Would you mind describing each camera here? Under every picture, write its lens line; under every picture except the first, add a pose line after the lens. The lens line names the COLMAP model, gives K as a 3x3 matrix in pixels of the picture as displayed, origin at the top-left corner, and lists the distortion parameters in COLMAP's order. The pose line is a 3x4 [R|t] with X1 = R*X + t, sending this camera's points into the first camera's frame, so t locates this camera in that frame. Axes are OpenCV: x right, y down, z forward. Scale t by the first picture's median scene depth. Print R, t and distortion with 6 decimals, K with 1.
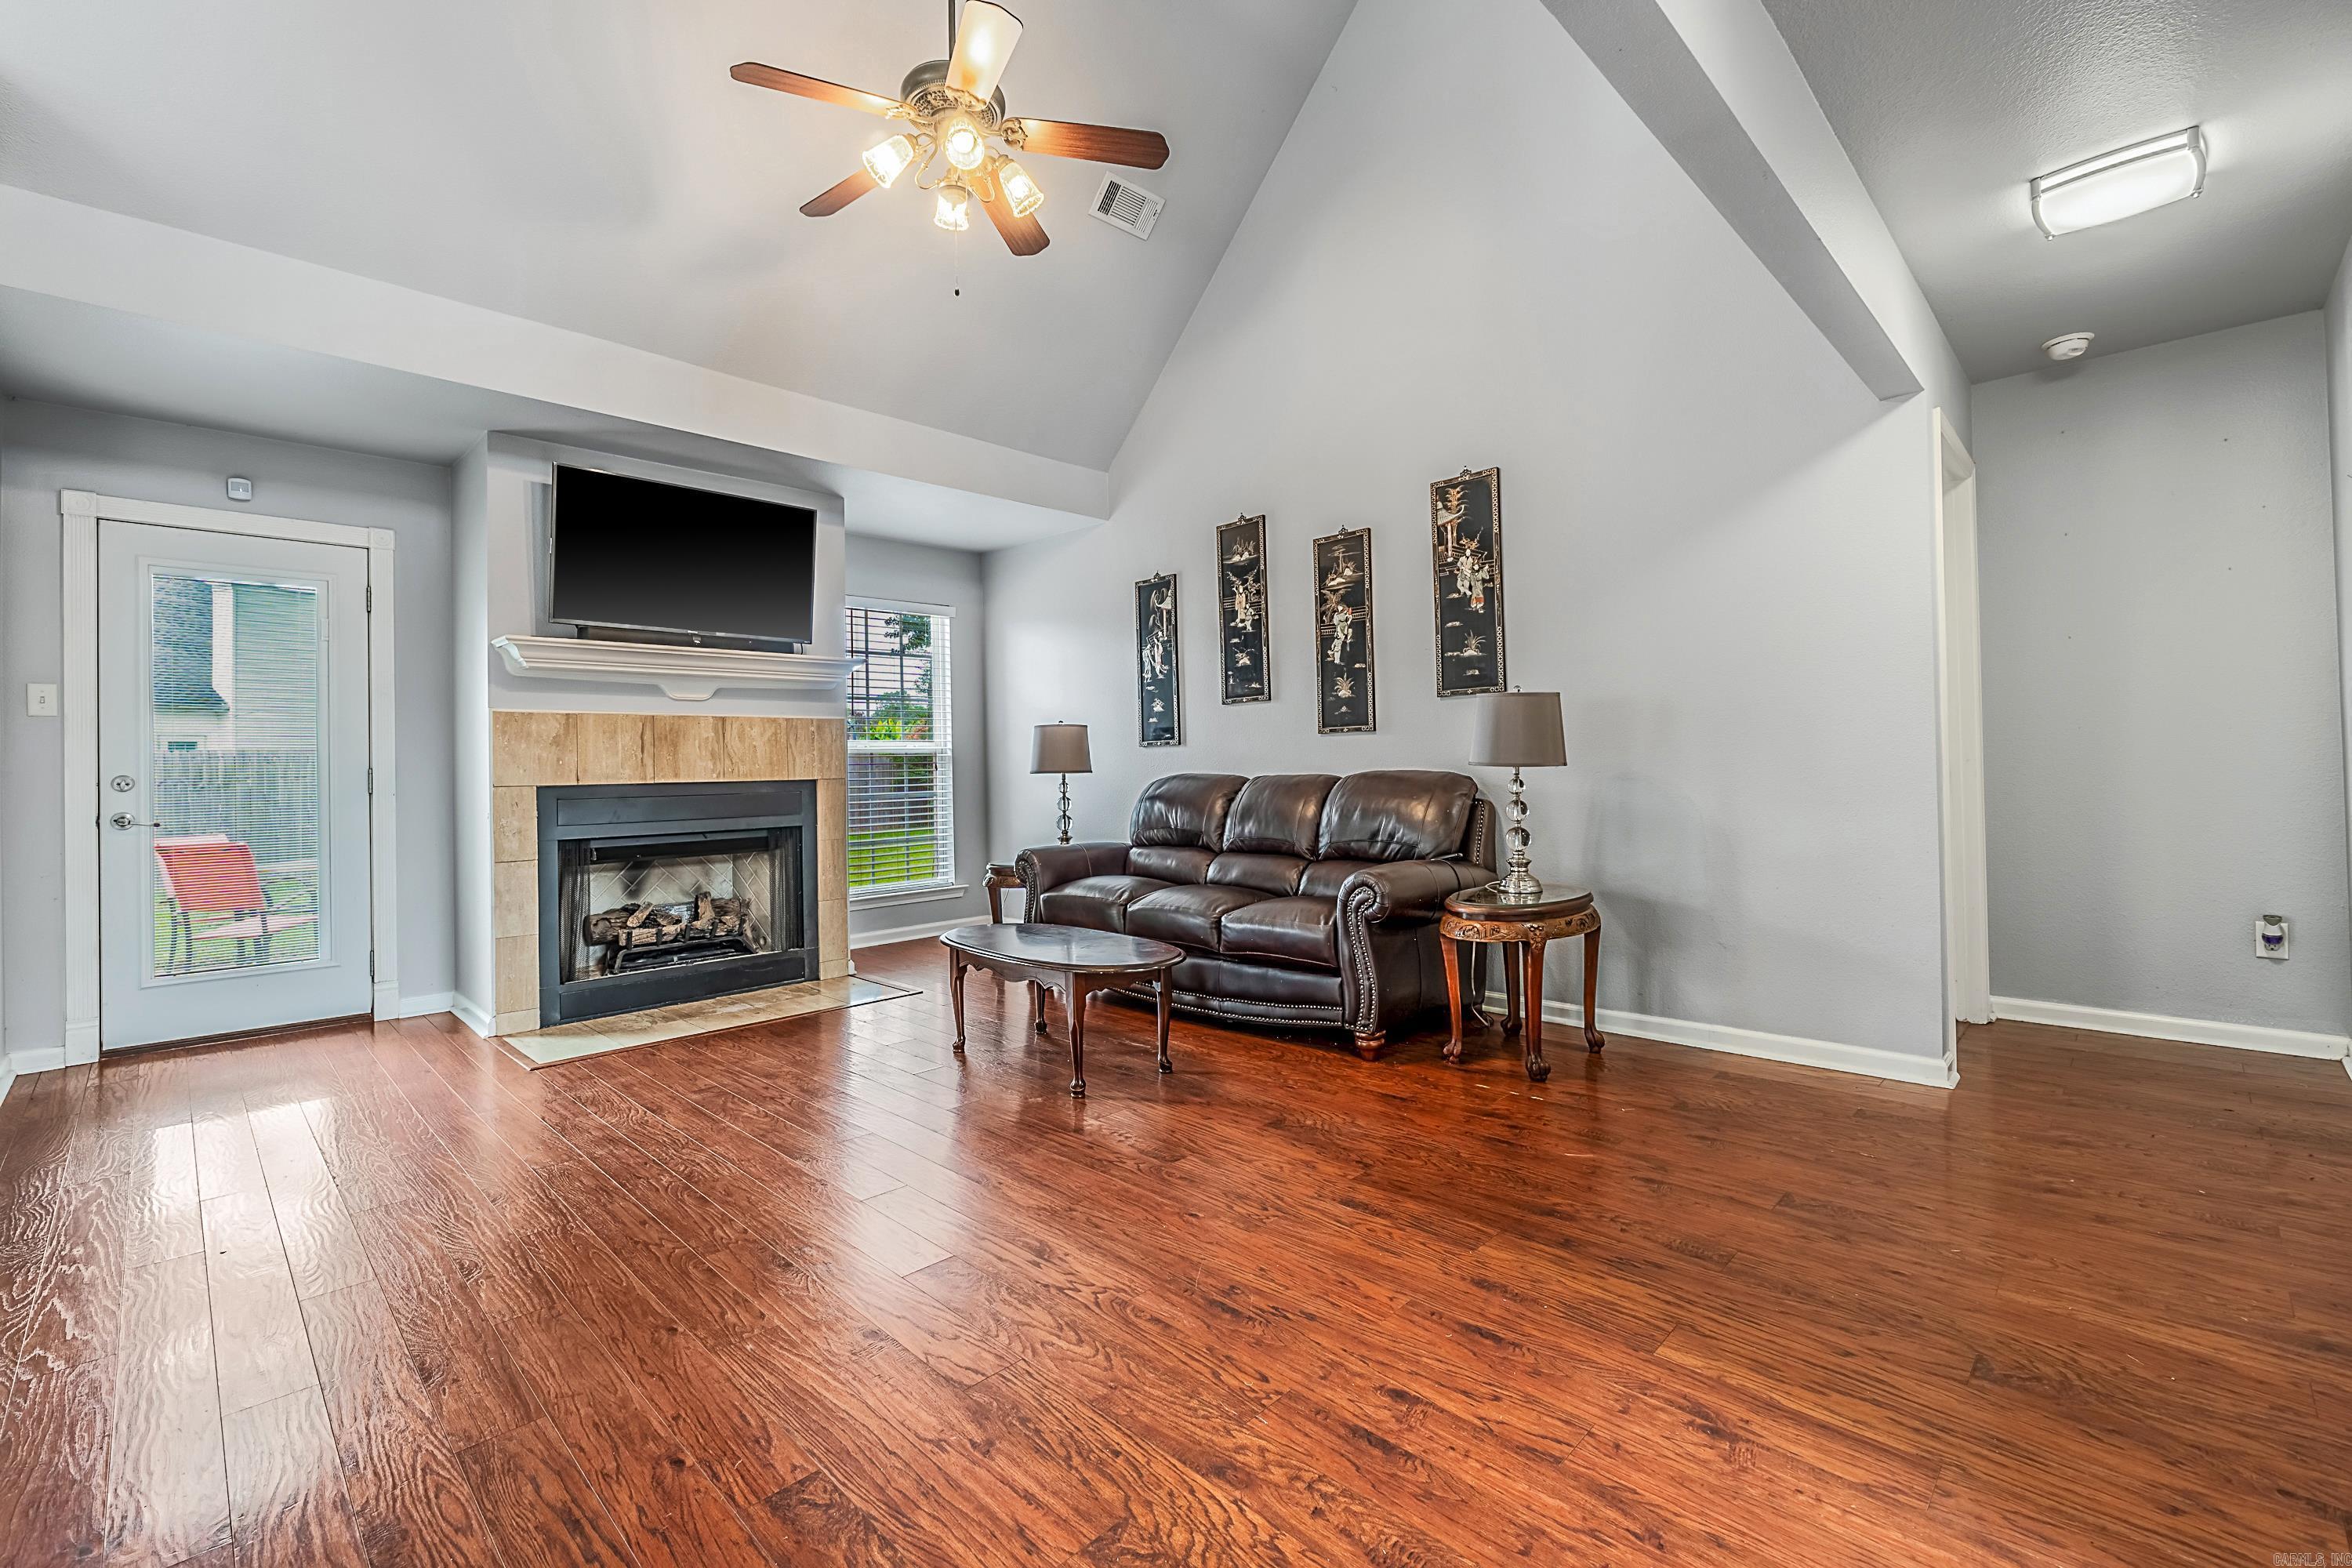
lens RADIAL K [[1006.1, 0, 1176.6], [0, 1006.1, 757.3], [0, 0, 1]] dist [-0.000503, -0.000088]
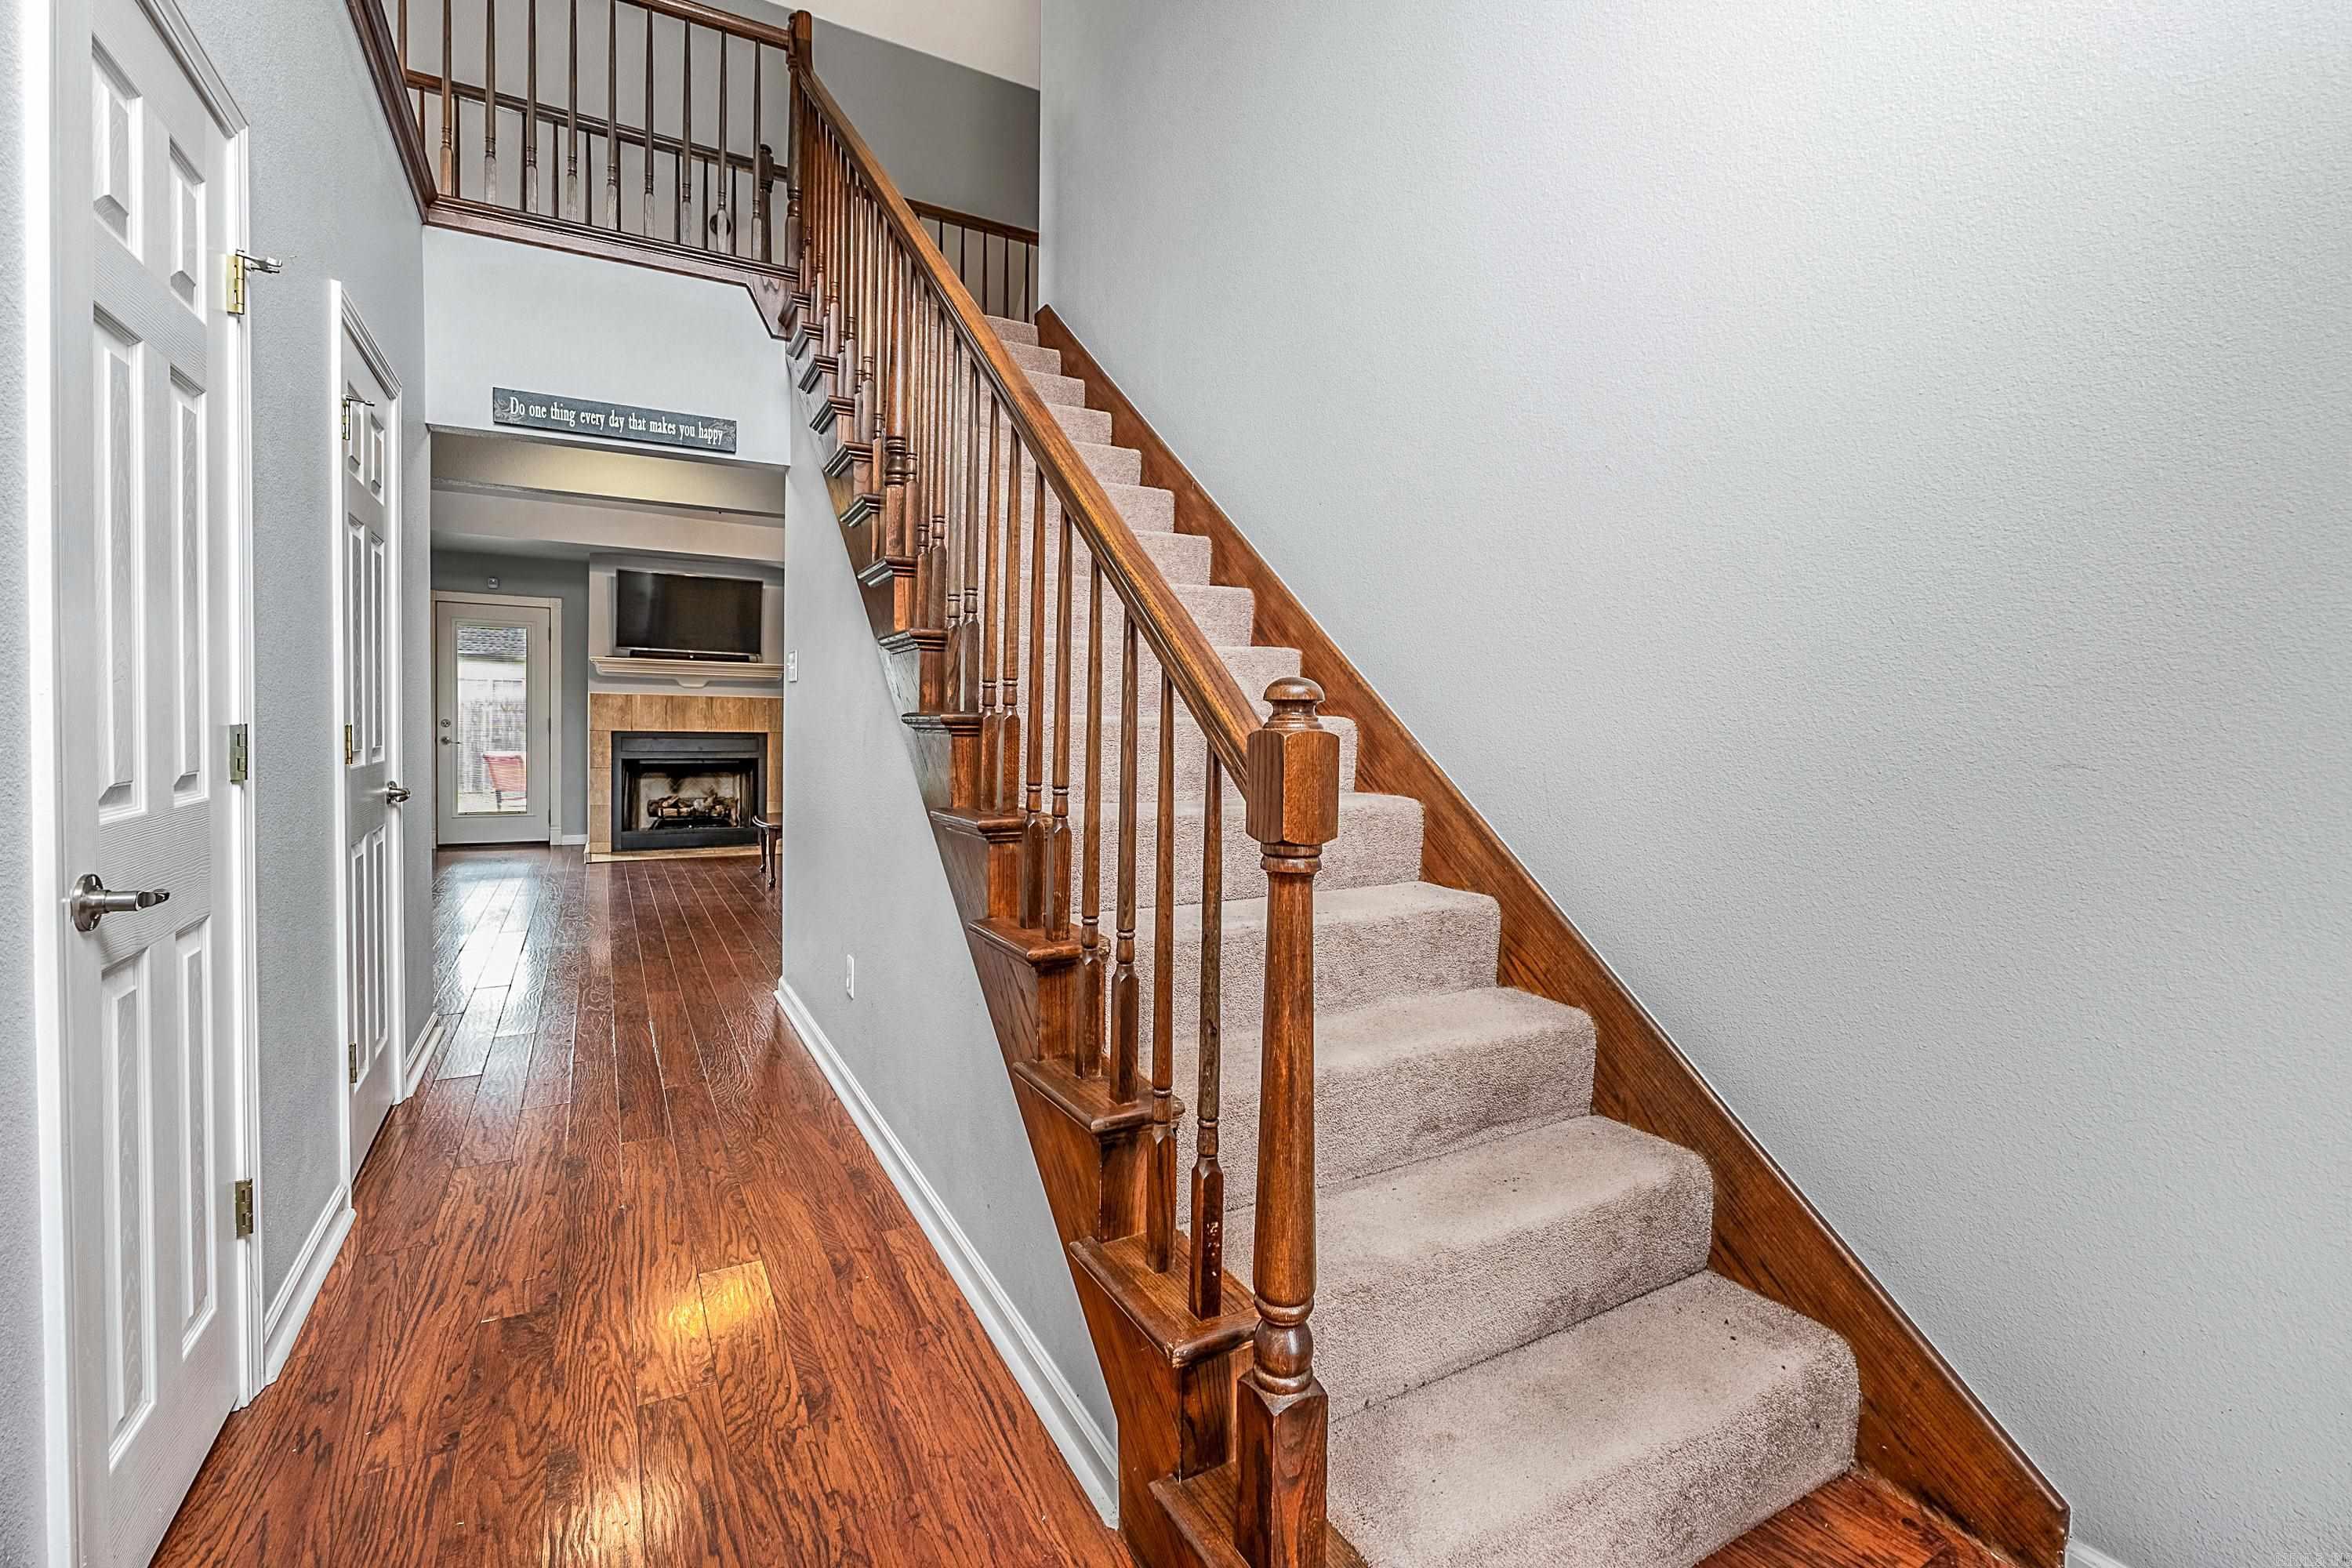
lens RADIAL K [[1031.2, 0, 1184.3], [0, 1031.2, 758.3], [0, 0, 1]] dist [-0.006163, -0.000068]
pose [[0.962420, 0.043180, -0.268109, 0.911733], [-0.031898, 0.998418, 0.046295, -0.043597], [0.269684, -0.036003, 0.962276, -0.595970]]
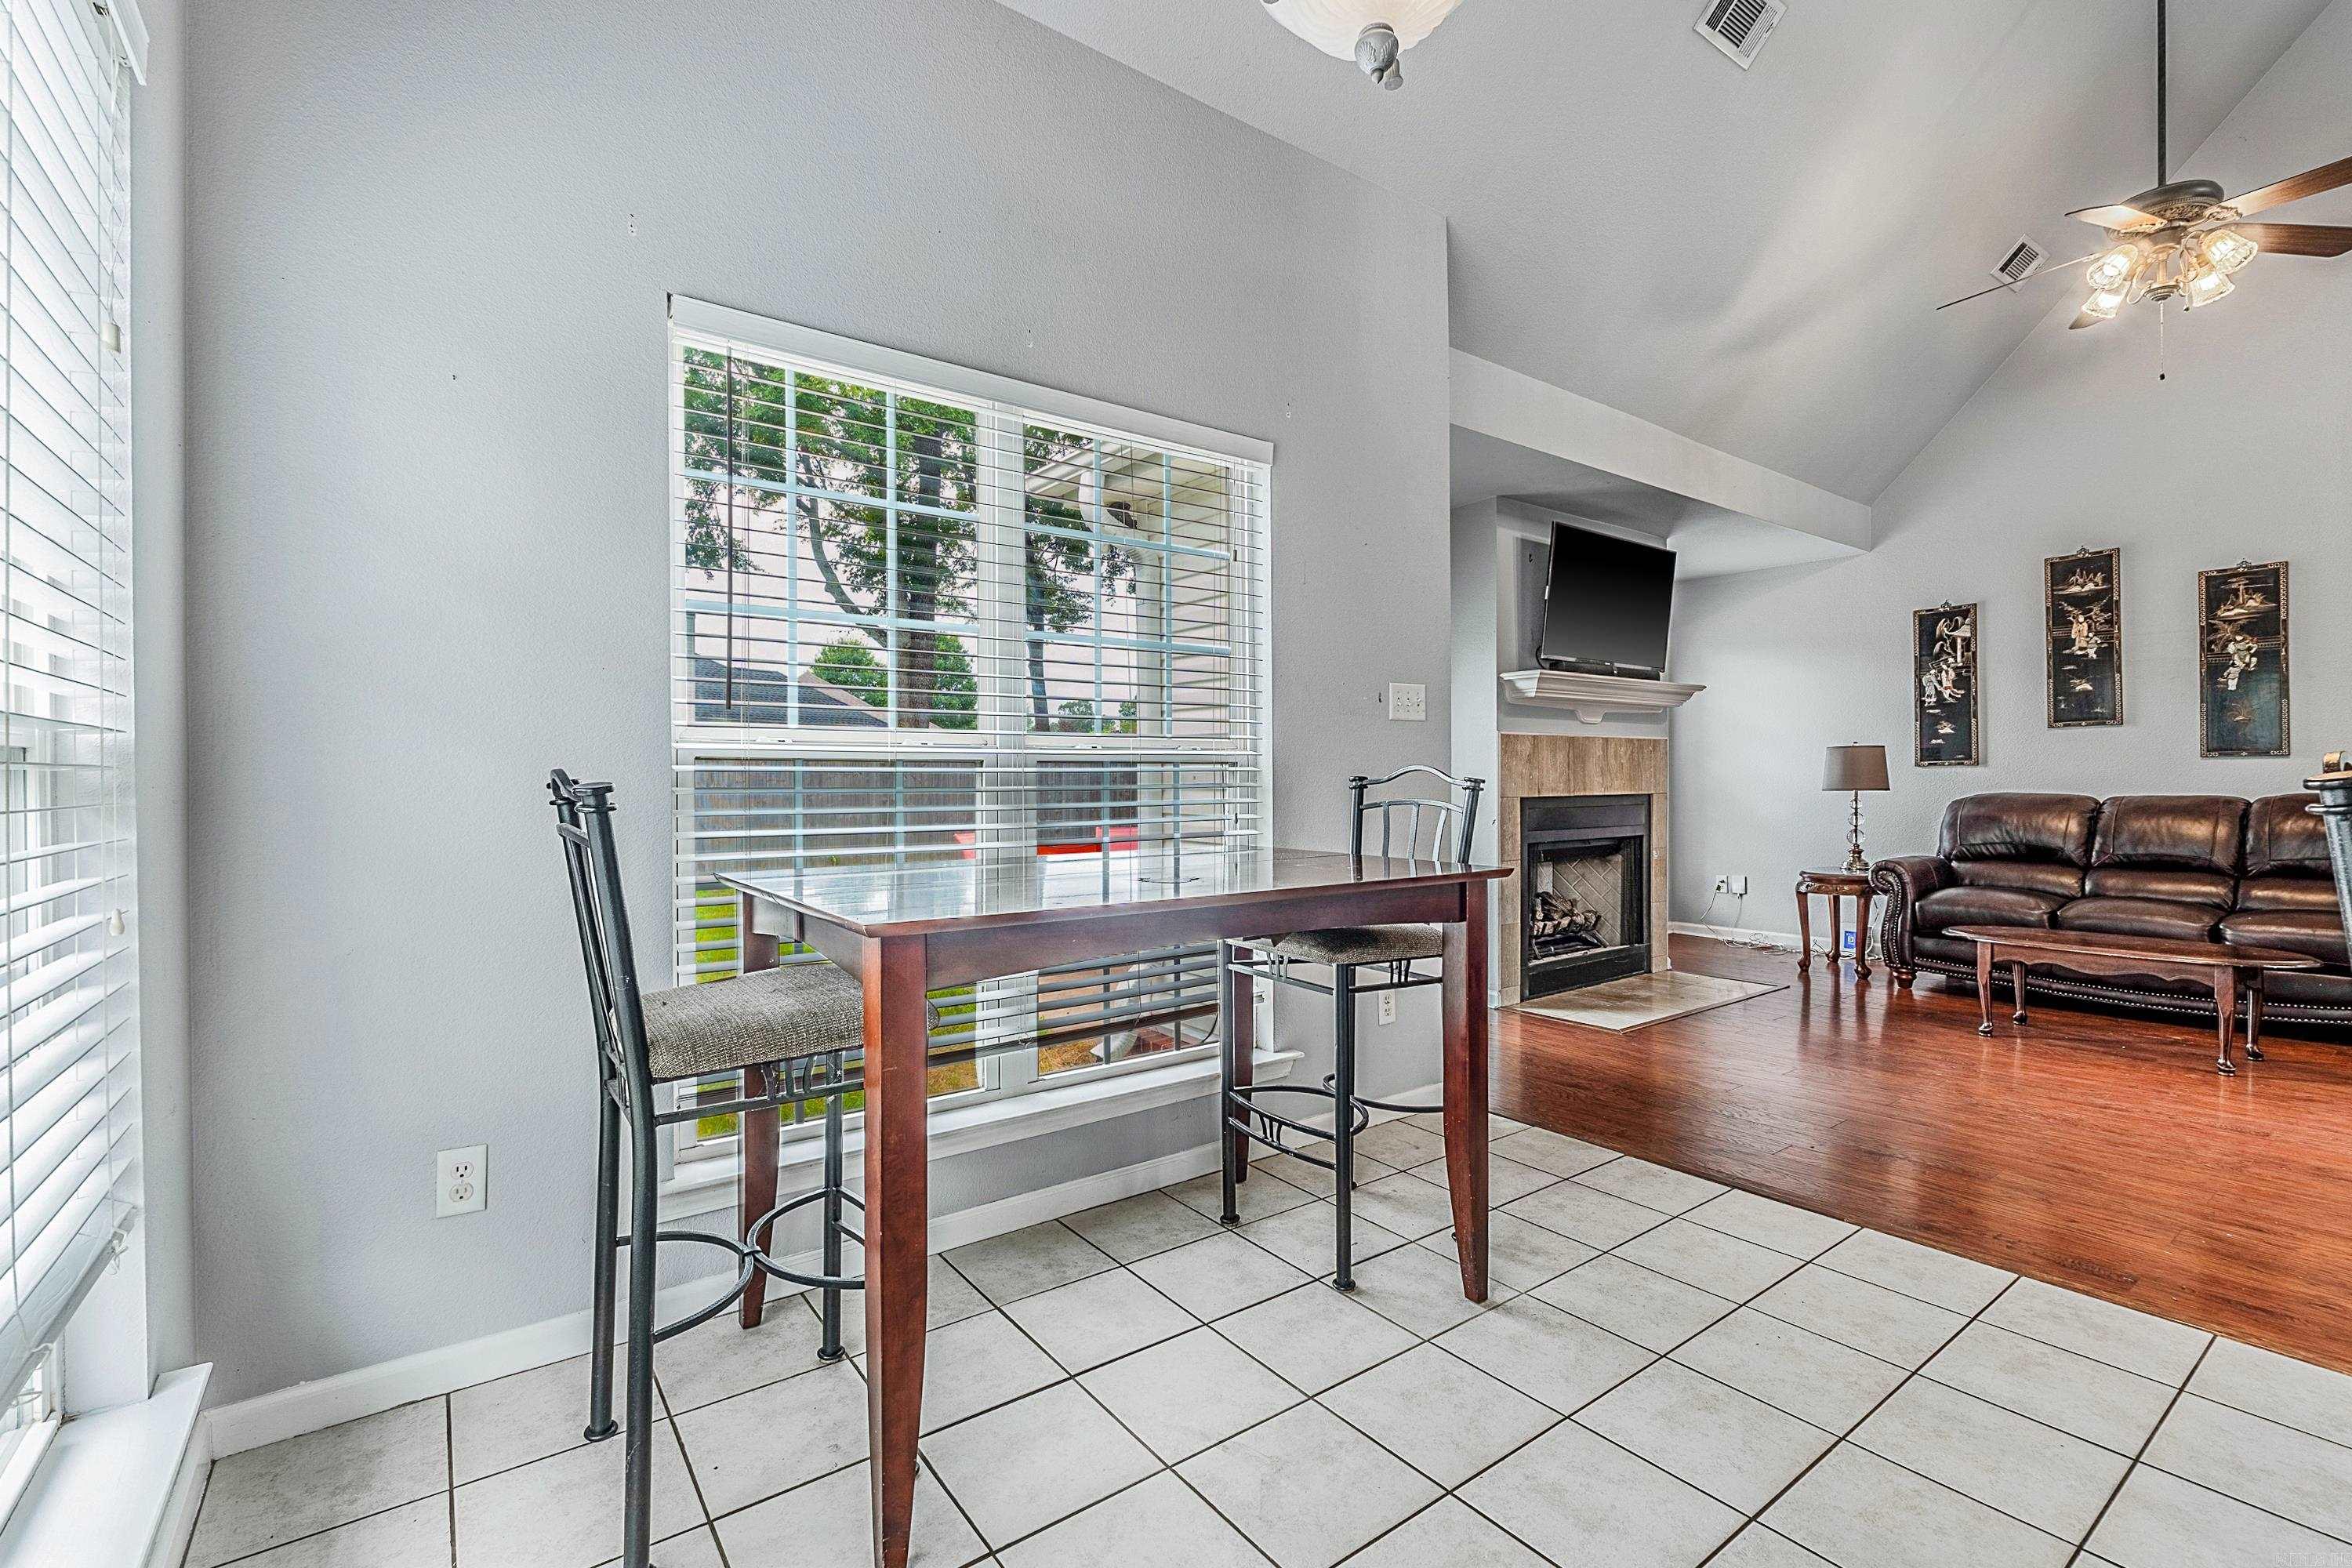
lens RADIAL K [[1028.9, 0, 1192.4], [0, 1028.9, 788.5], [0, 0, 1]] dist [-0.003582, -0.001331]
pose [[0.988790, 0.011626, -0.148862, -0.758560], [-0.008801, 0.999769, 0.019619, -0.002055], [0.149056, -0.018089, 0.988663, -0.223465]]
